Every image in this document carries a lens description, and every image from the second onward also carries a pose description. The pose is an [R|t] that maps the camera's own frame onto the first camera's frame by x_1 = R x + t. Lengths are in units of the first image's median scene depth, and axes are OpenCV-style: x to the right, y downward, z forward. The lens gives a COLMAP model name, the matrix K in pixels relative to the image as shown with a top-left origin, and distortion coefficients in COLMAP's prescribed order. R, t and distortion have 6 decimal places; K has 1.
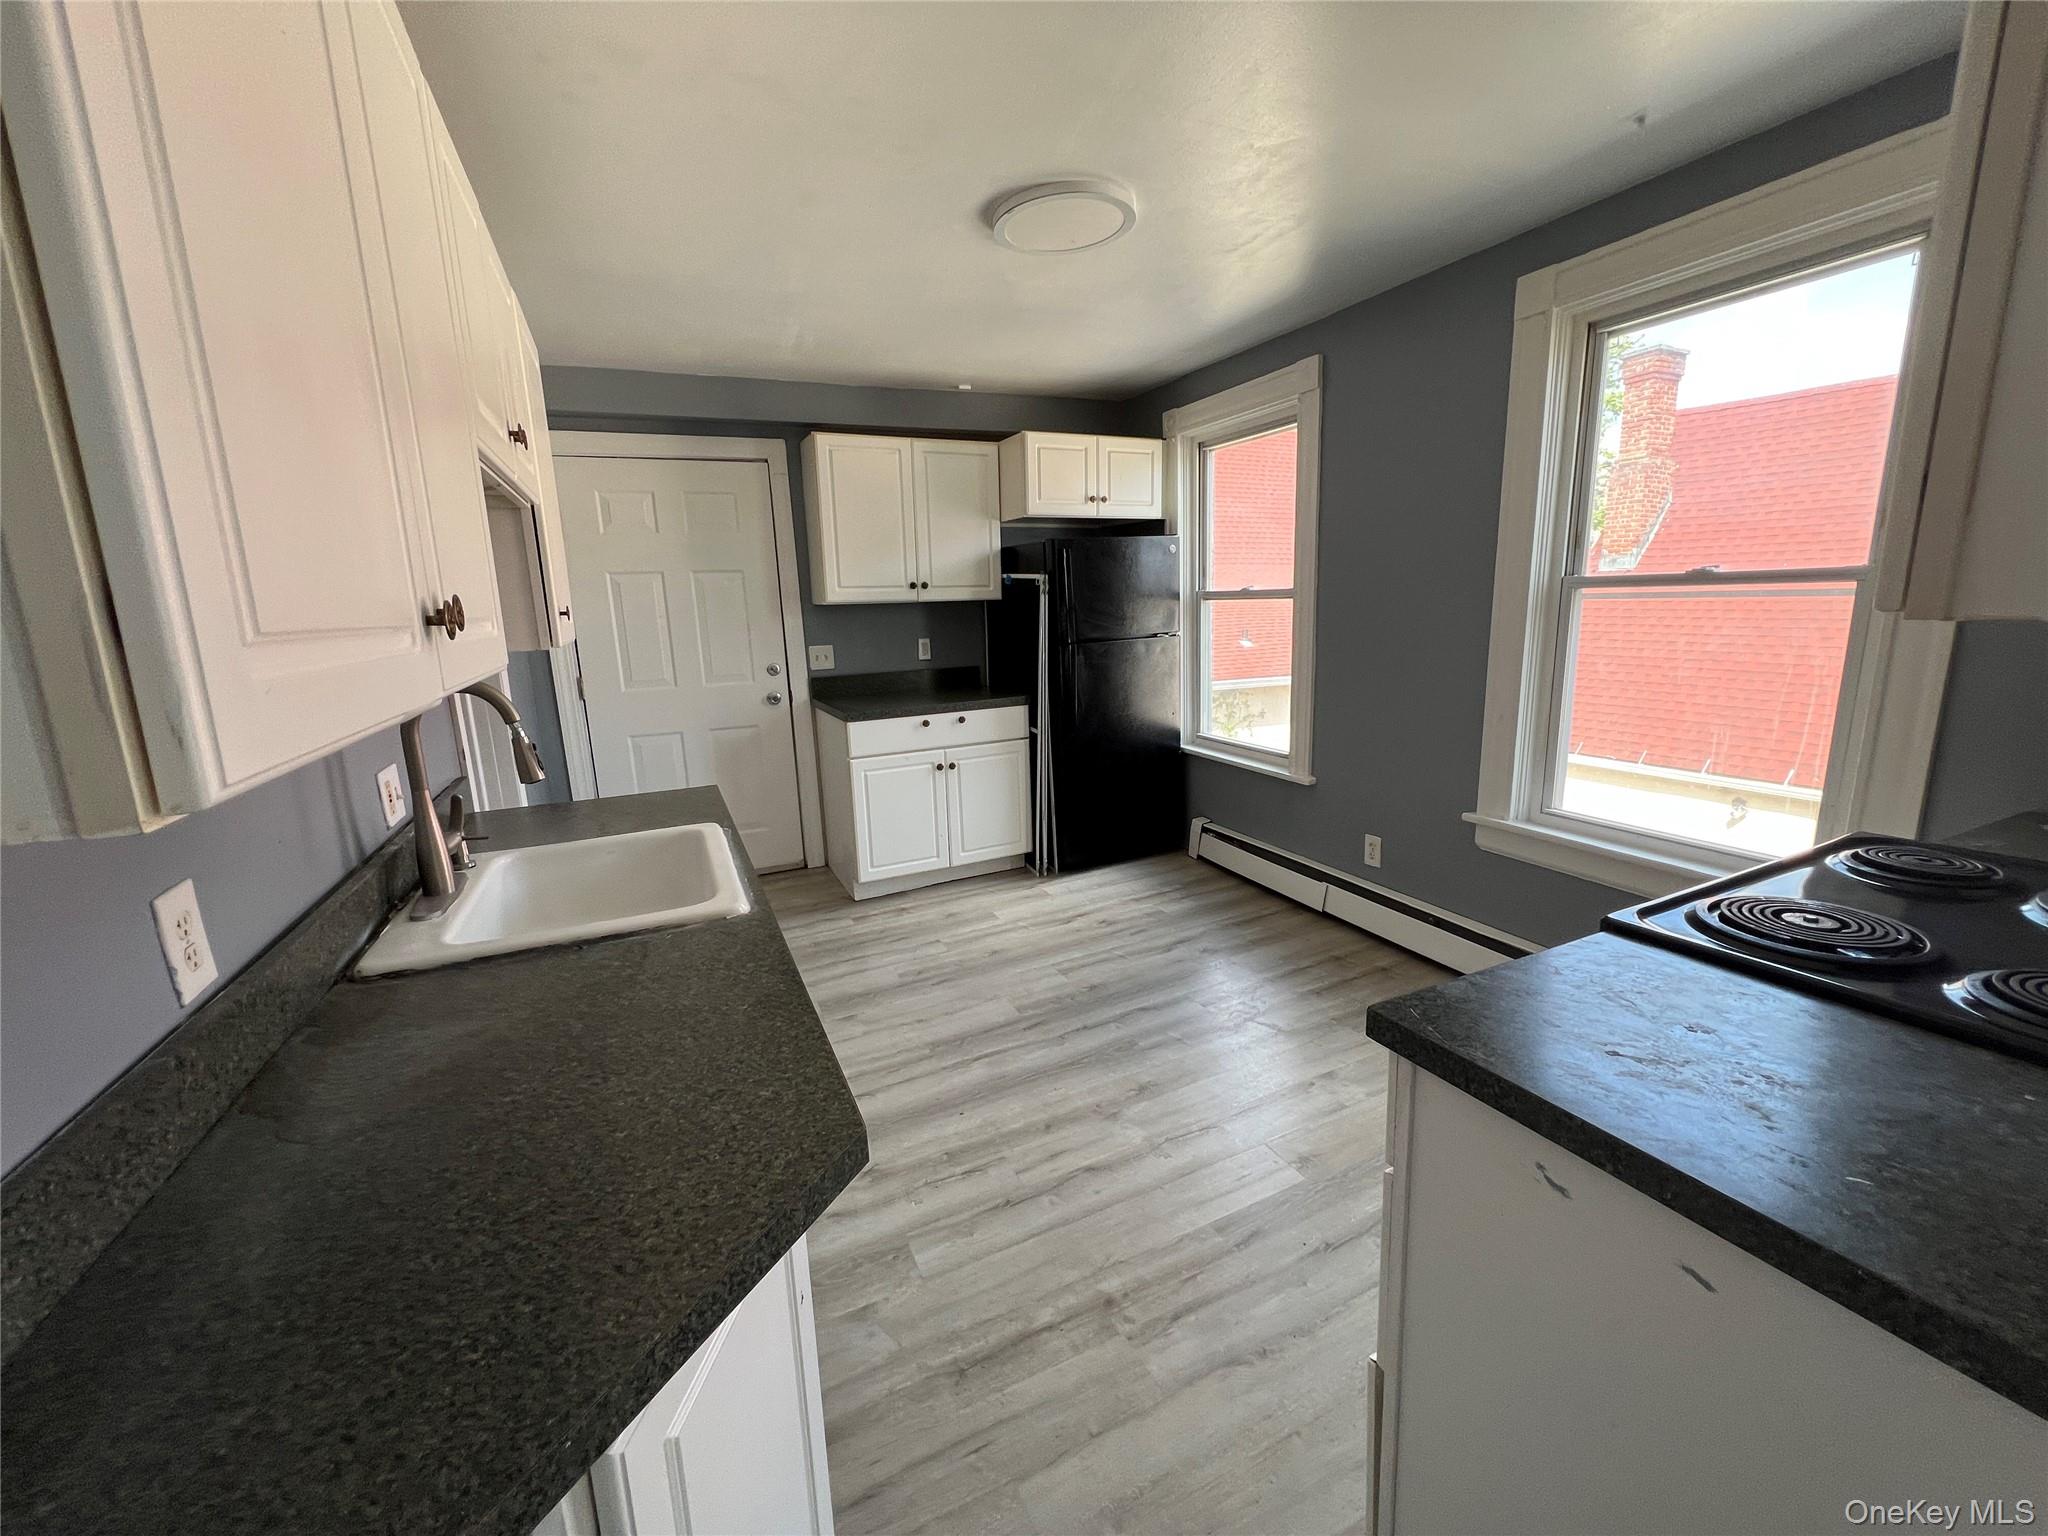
lens RADIAL K [[819.6, 0, 1023.6], [0, 819.6, 758.0], [0, 0, 1]] dist [0.003273, 0.000083]
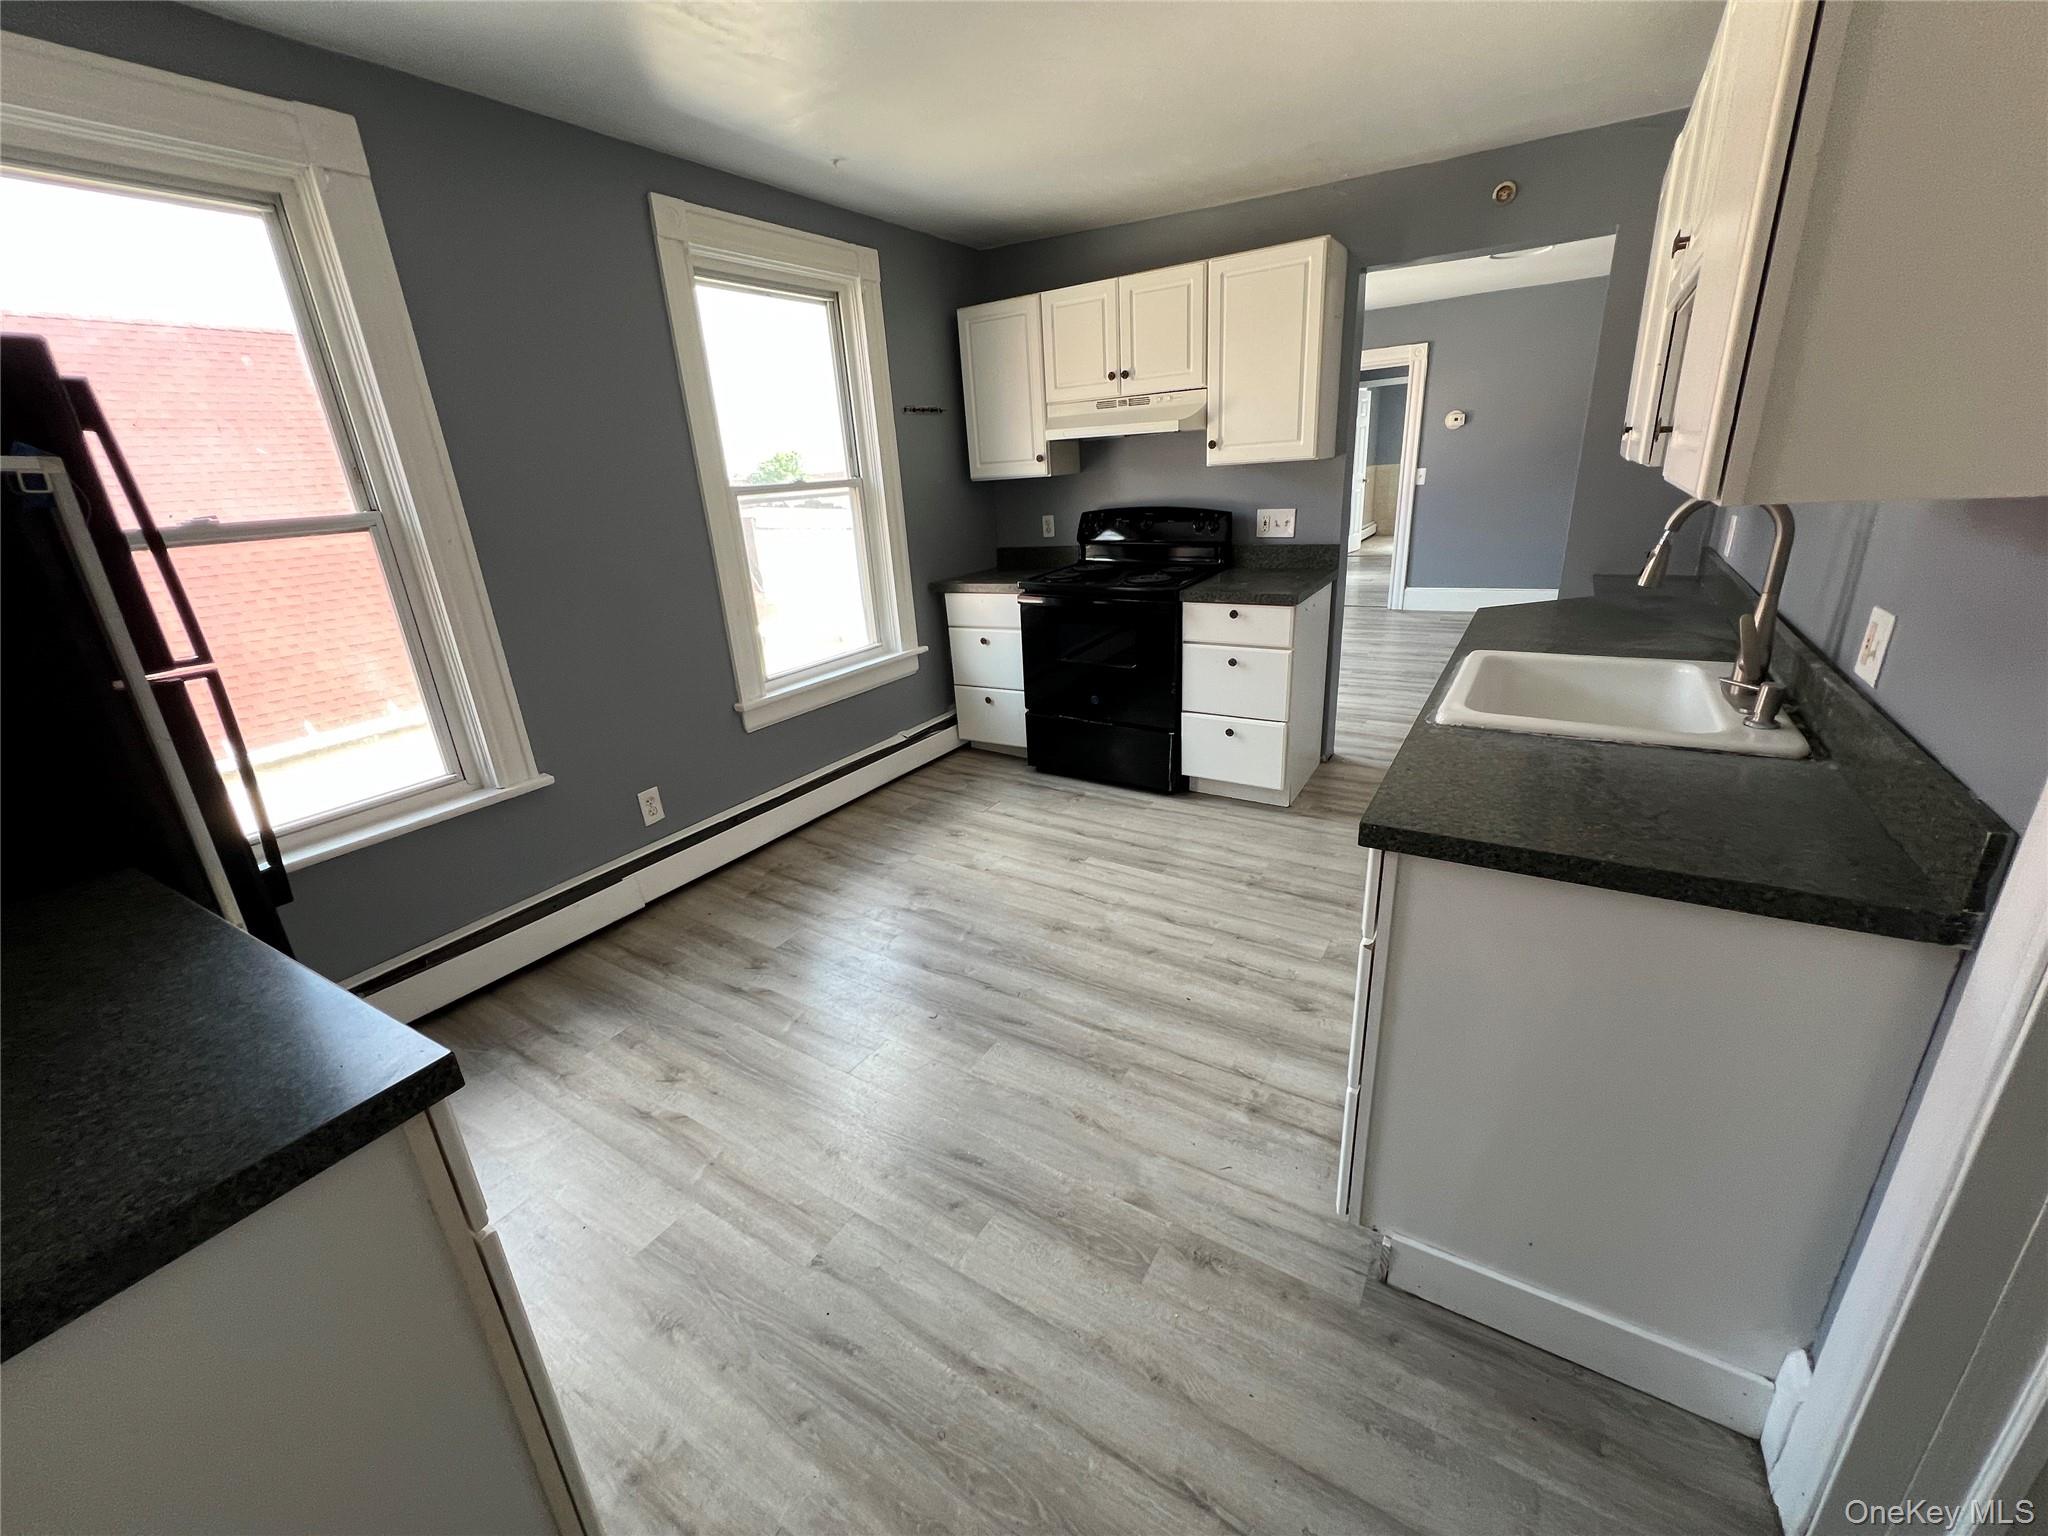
lens RADIAL K [[819.6, 0, 1009.3], [0, 819.6, 769.6], [0, 0, 1]] dist [0.003273, 0.000083]
pose [[-0.533279, -0.230007, 0.814071, -0.472090], [0.241581, 0.880844, 0.407127, -0.181313], [-0.810711, 0.413777, -0.414170, 0.983387]]
